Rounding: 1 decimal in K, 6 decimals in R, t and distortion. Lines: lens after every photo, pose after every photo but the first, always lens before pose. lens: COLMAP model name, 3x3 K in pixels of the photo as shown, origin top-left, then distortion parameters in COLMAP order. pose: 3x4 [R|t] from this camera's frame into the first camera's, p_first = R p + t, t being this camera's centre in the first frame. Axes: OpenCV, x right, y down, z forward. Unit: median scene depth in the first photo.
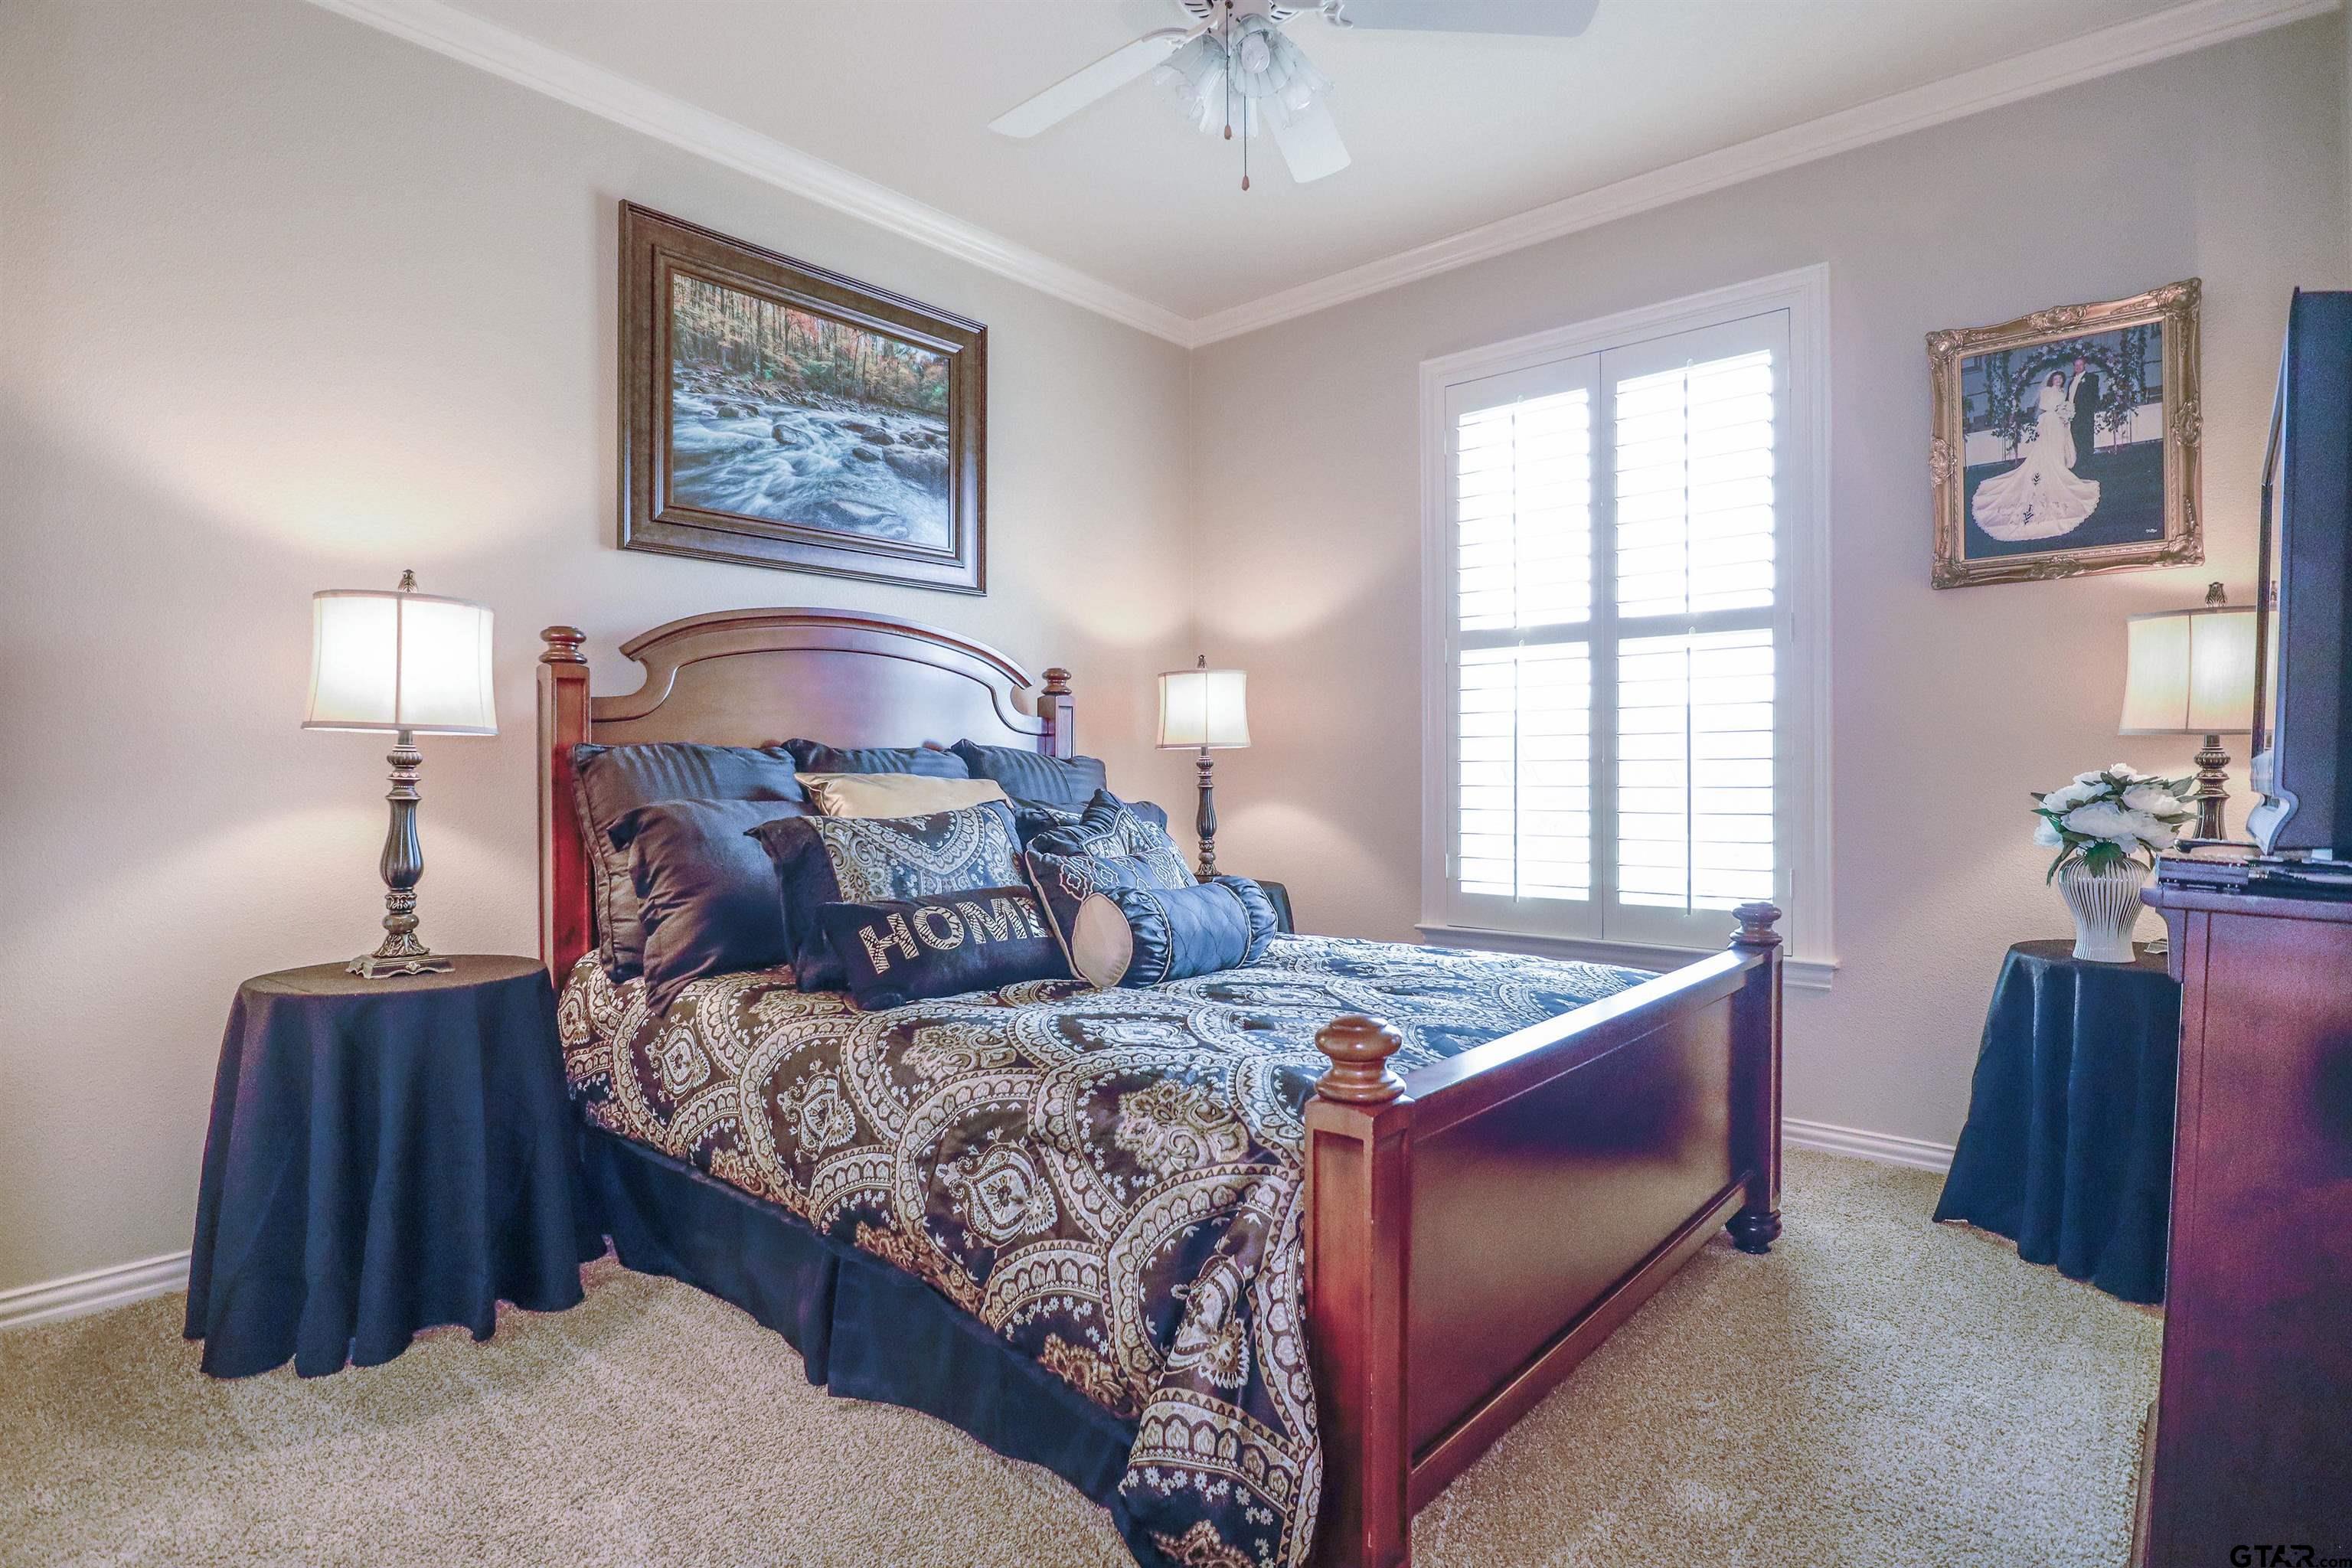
lens RADIAL K [[1202.2, 0, 1181.9], [0, 1202.2, 778.6], [0, 0, 1]] dist [-0.023987, 0.004616]
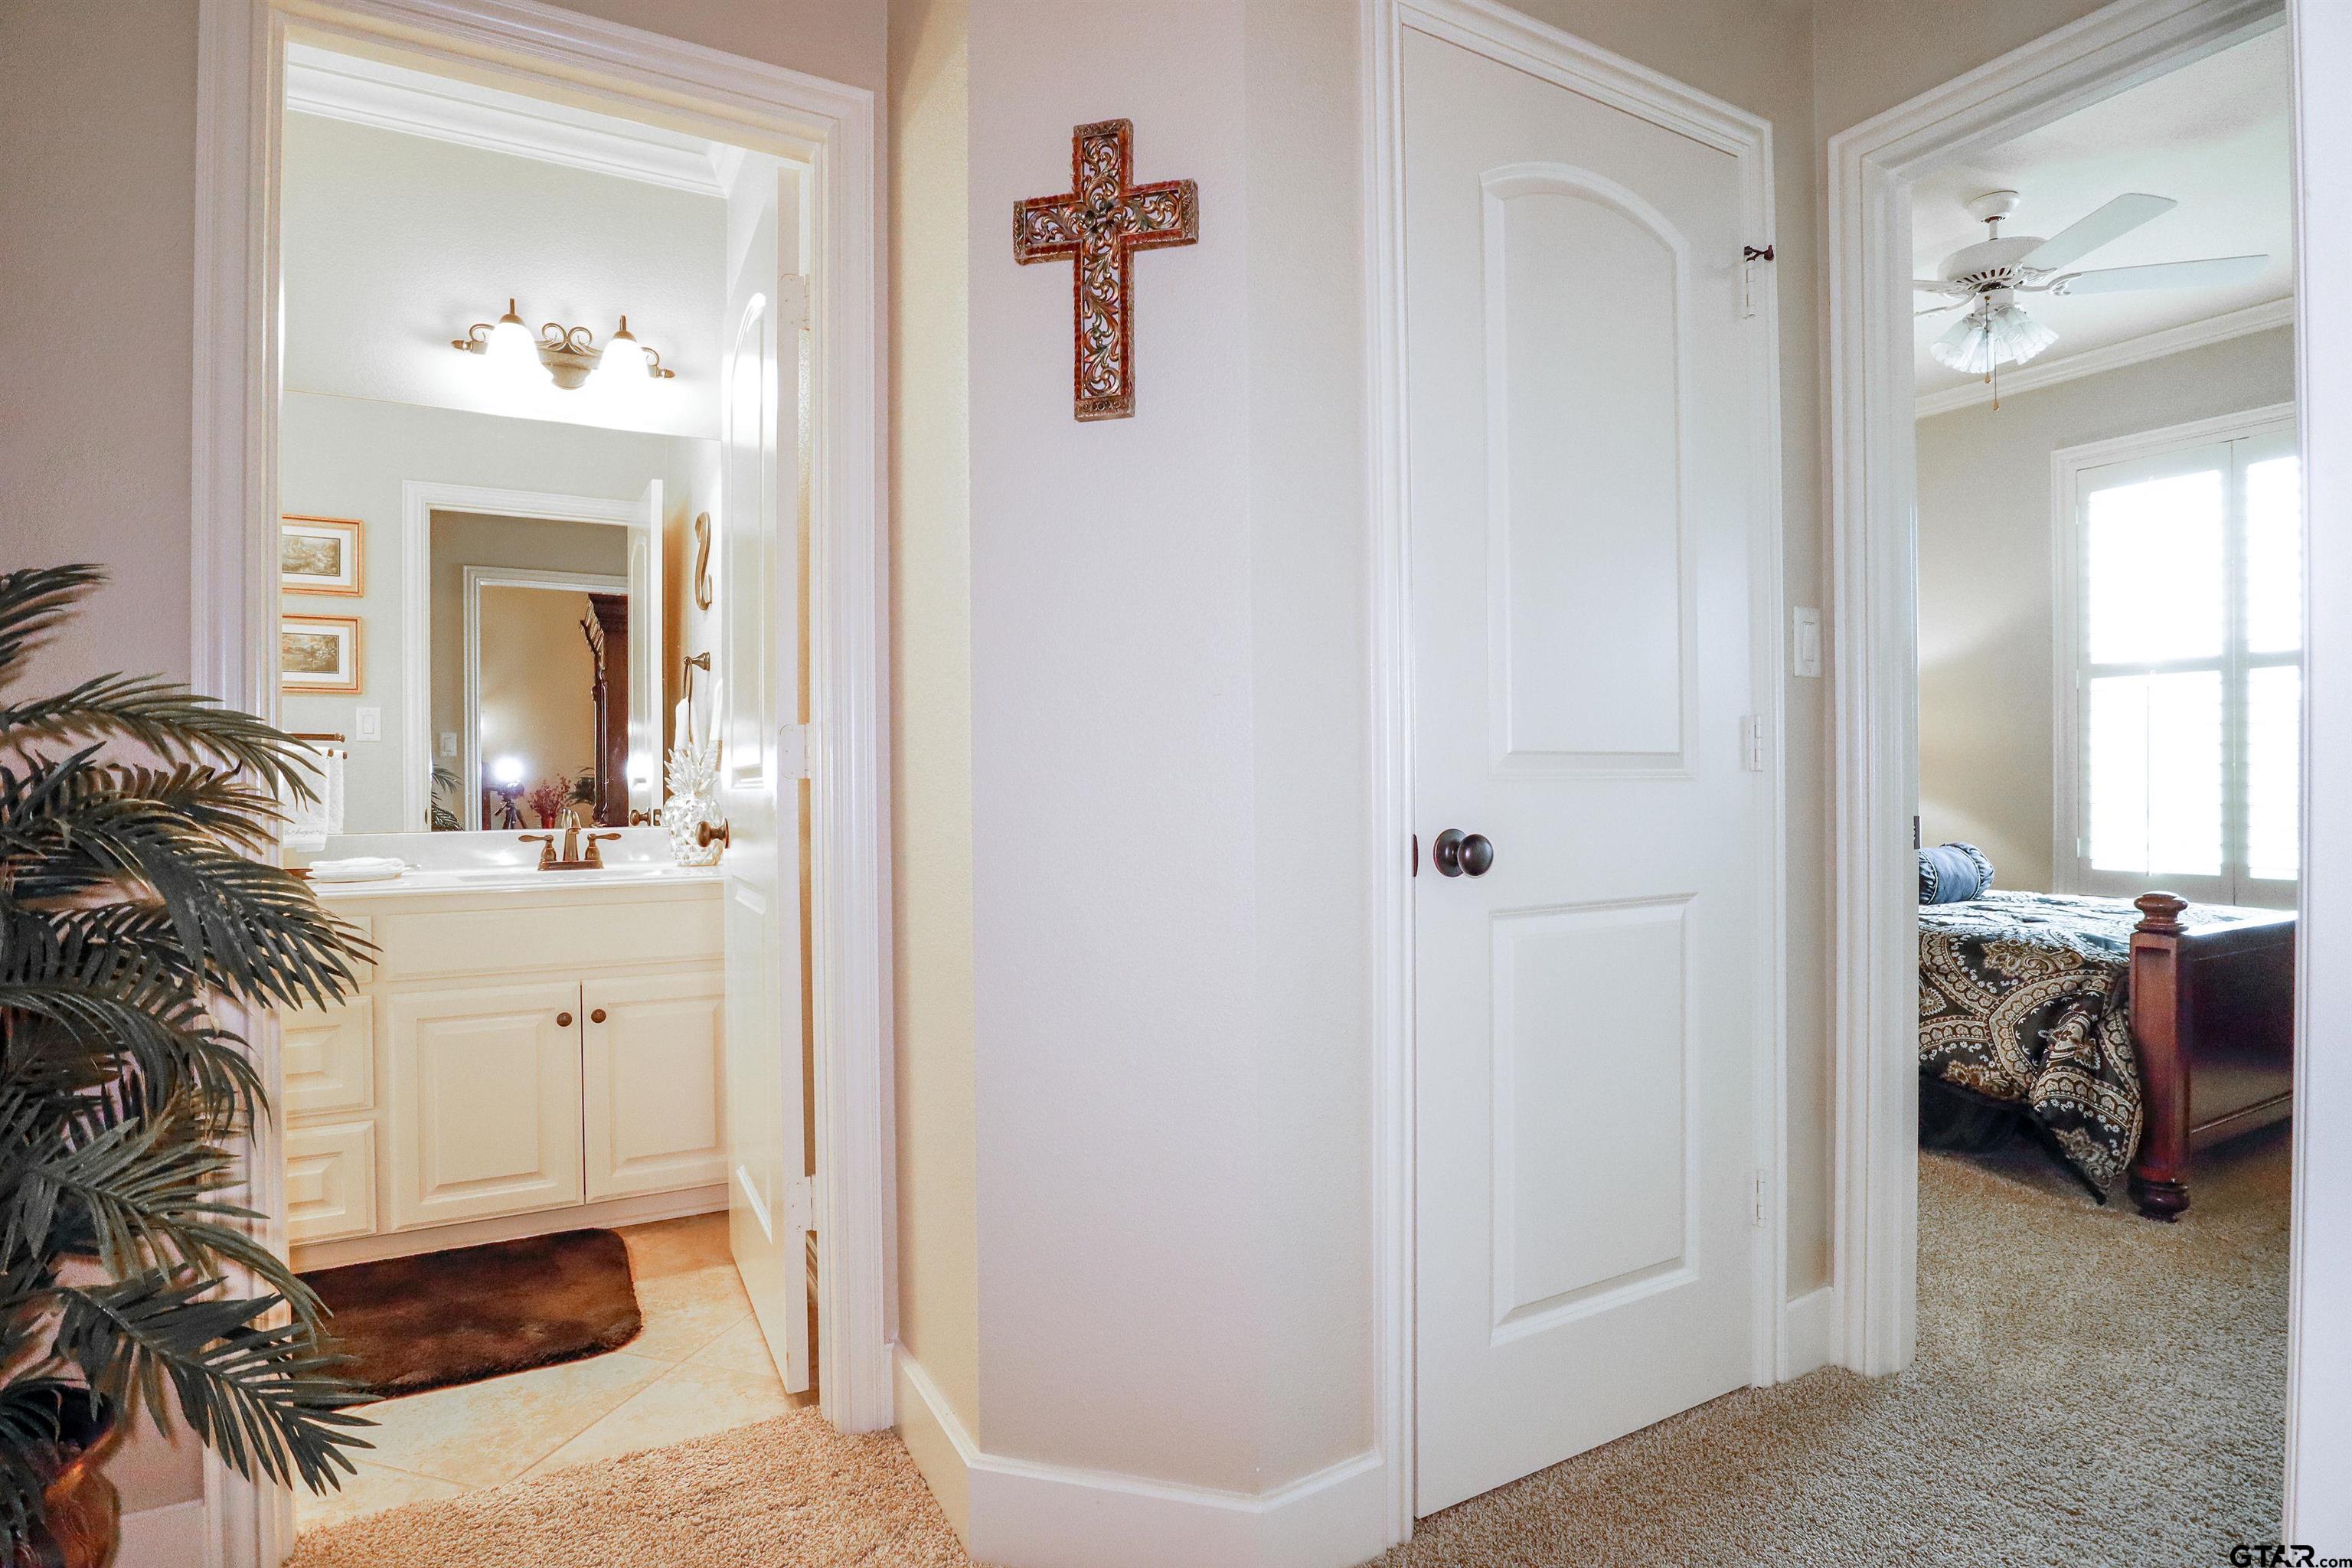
lens RADIAL K [[1202.2, 0, 1179.4], [0, 1202.2, 789.7], [0, 0, 1]] dist [-0.023987, 0.004616]
pose [[0.944922, -0.001159, -0.327293, -0.676248], [0.001355, 0.999999, 0.000371, 0.021564], [0.327293, -0.000794, 0.944923, -1.262585]]
